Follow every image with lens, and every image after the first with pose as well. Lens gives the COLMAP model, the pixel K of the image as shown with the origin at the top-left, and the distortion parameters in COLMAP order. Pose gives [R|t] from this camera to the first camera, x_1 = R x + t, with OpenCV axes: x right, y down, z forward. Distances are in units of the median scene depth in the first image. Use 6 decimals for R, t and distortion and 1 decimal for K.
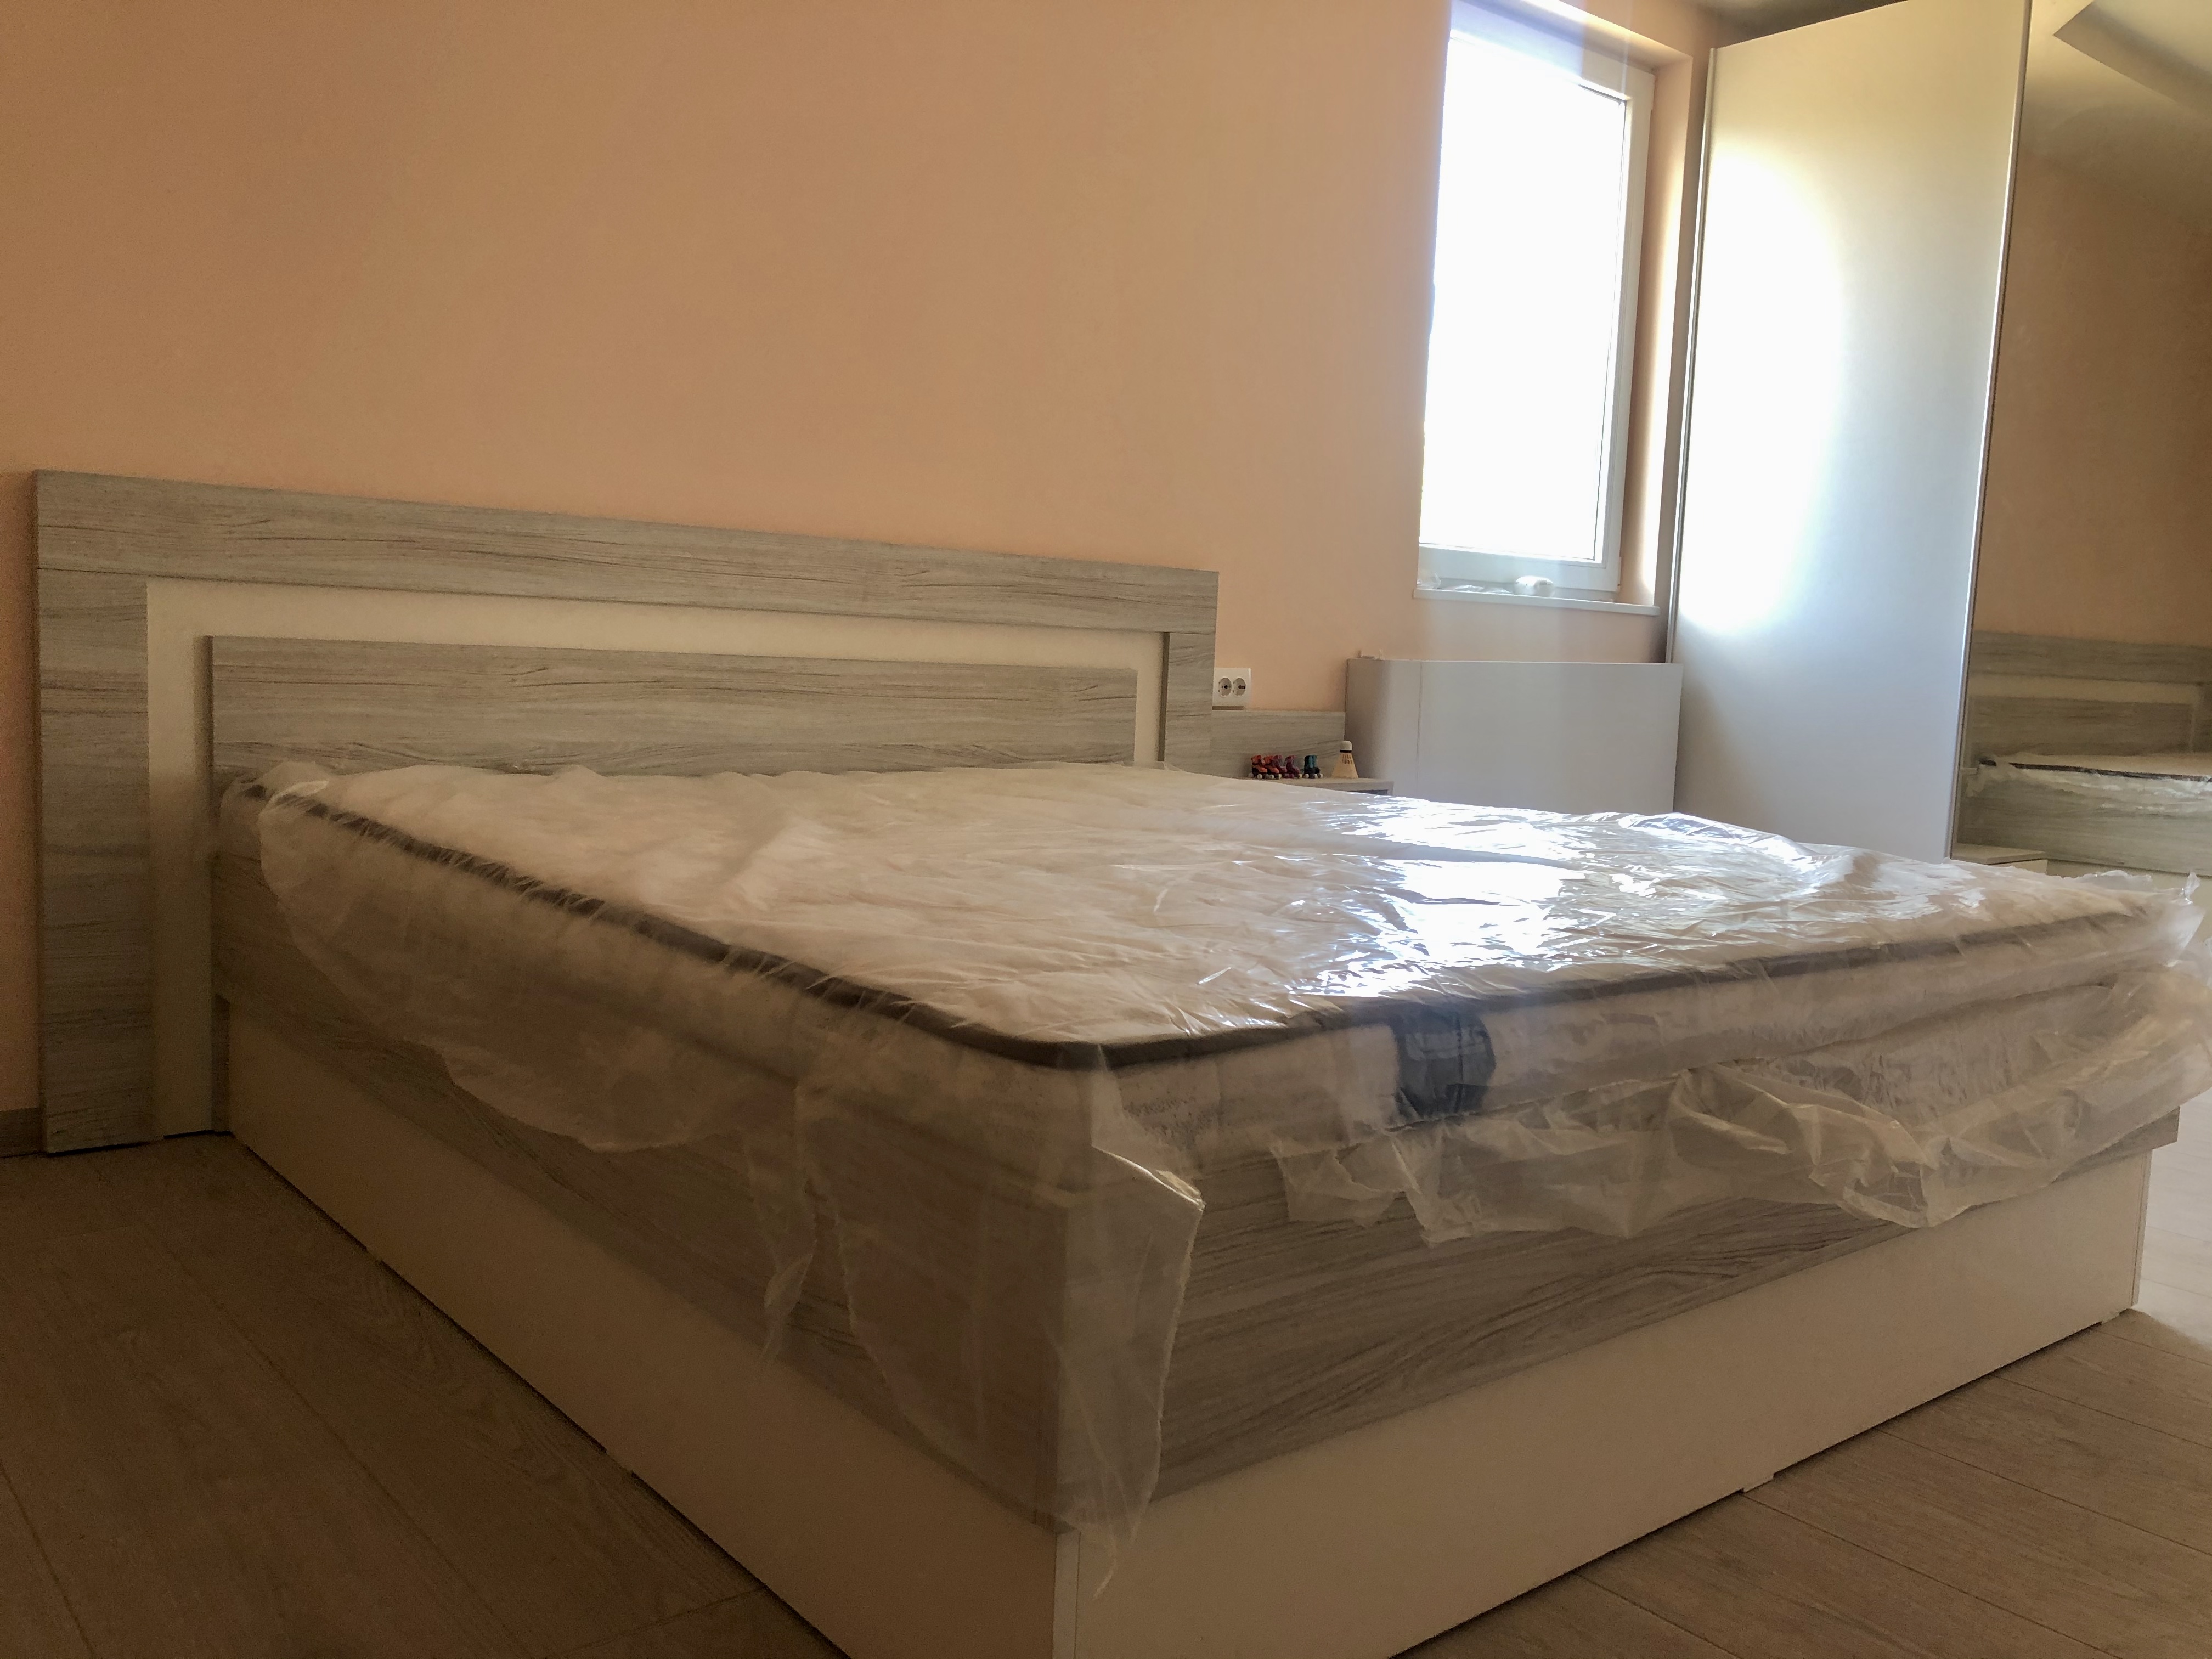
lens RADIAL K [[1812.3, 0, 1088.1], [0, 1812.3, 828.3], [0, 0, 1]] dist [0.049166, -0.075217]
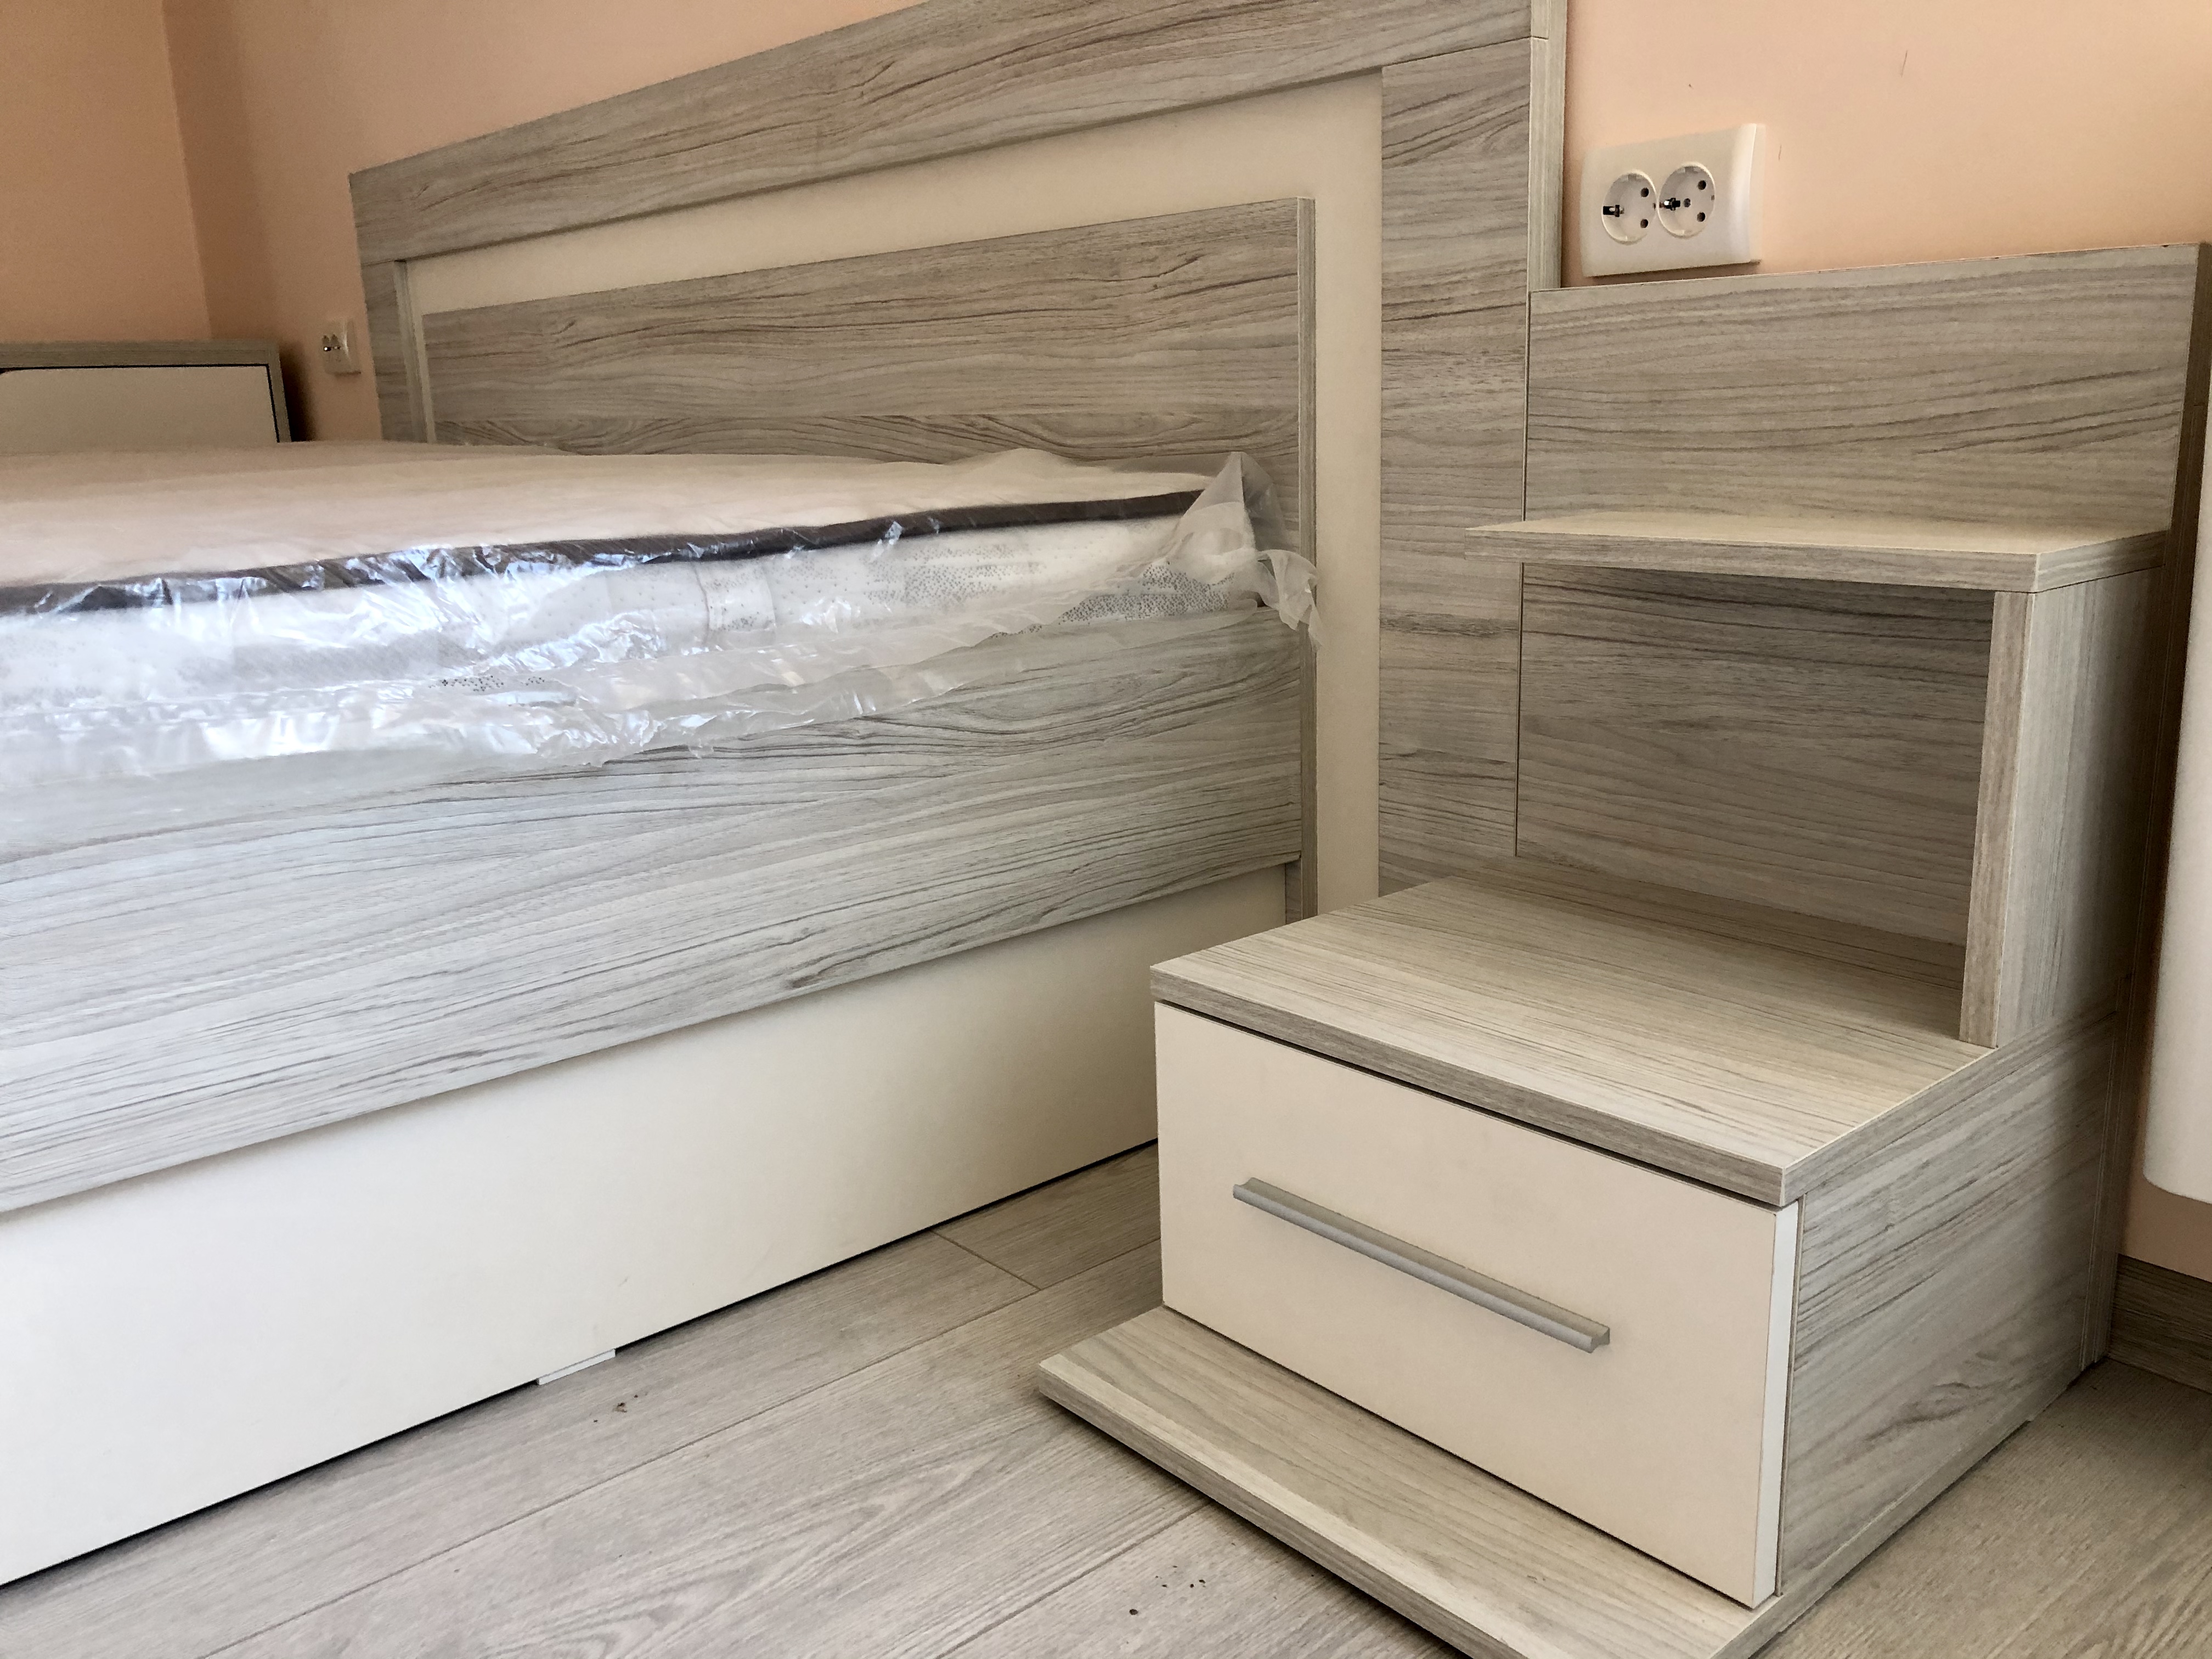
lens RADIAL K [[1812.3, 0, 1088.1], [0, 1812.3, 828.3], [0, 0, 1]] dist [0.049166, -0.075217]
pose [[0.018838, 0.192166, -0.981182, 0.682212], [-0.064108, 0.979569, 0.190619, -0.049118], [0.997765, 0.059311, 0.030773, 1.576331]]
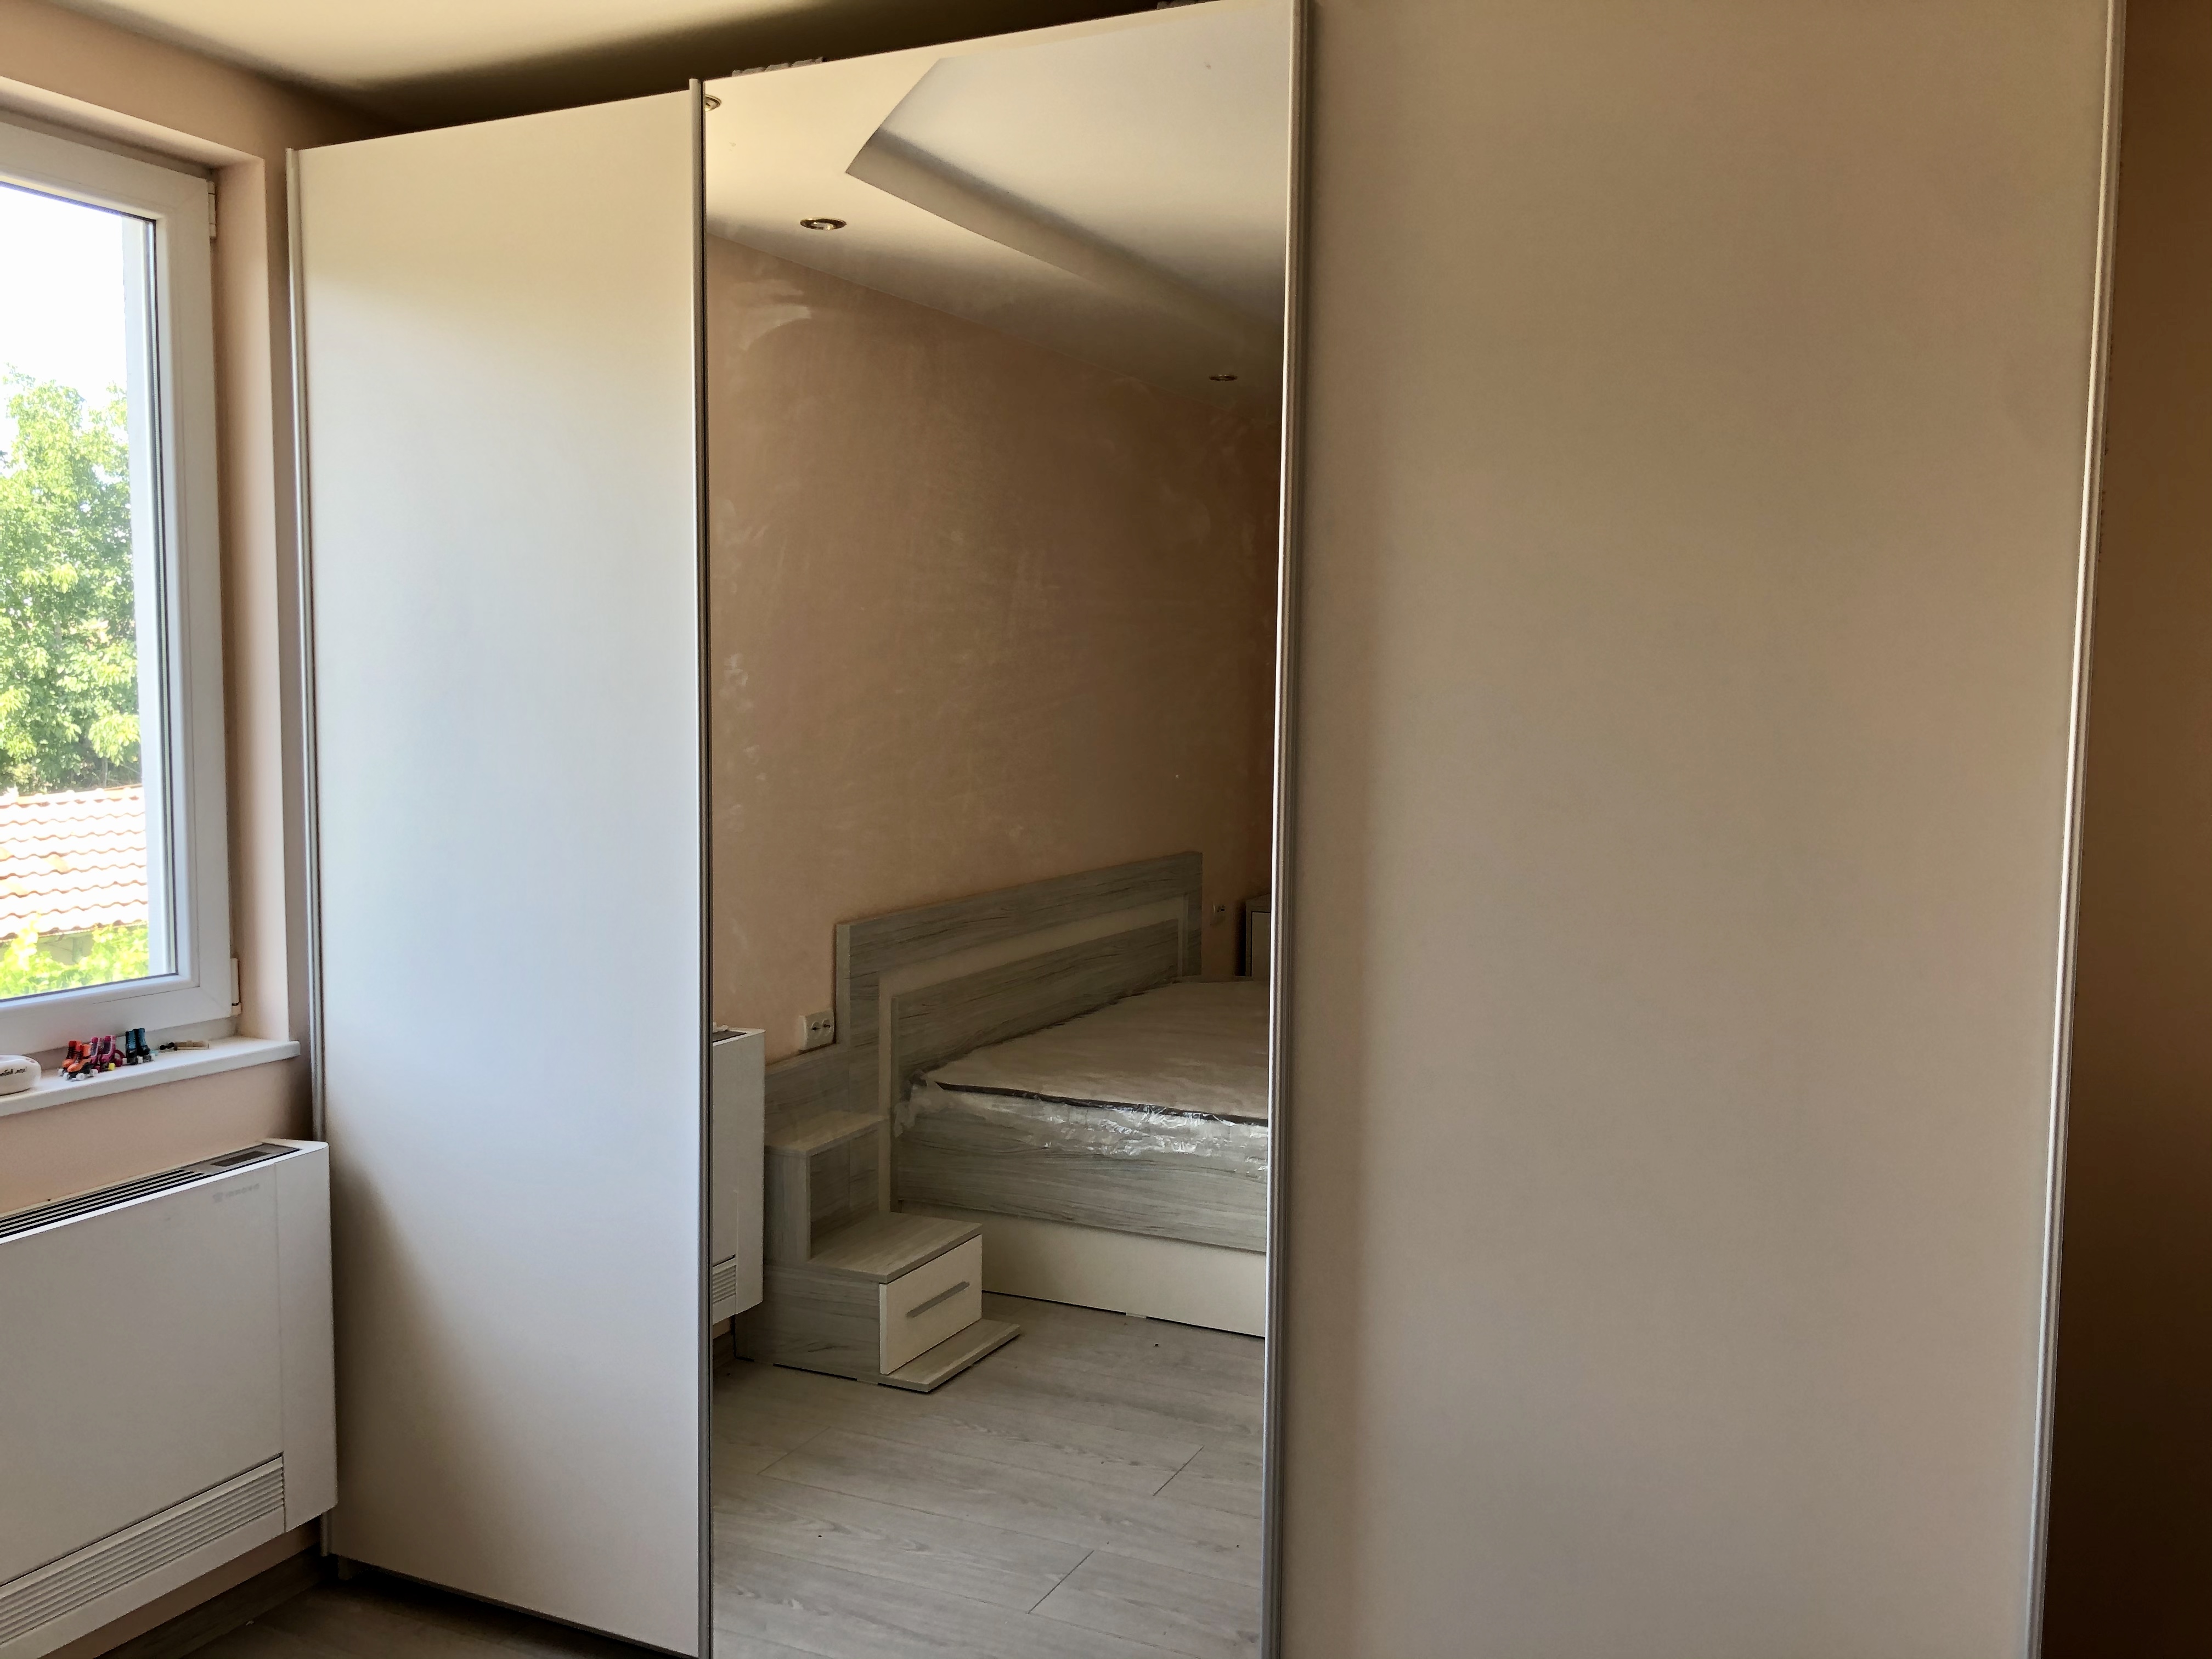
lens RADIAL K [[1821.6, 0, 1116.7], [0, 1821.6, 834.3], [0, 0, 1]] dist [0.089663, -0.127068]
pose [[0.900140, -0.066831, 0.430443, 0.622578], [0.071754, 0.997411, 0.004807, -0.365576], [-0.429650, 0.026559, 0.902605, 0.662663]]
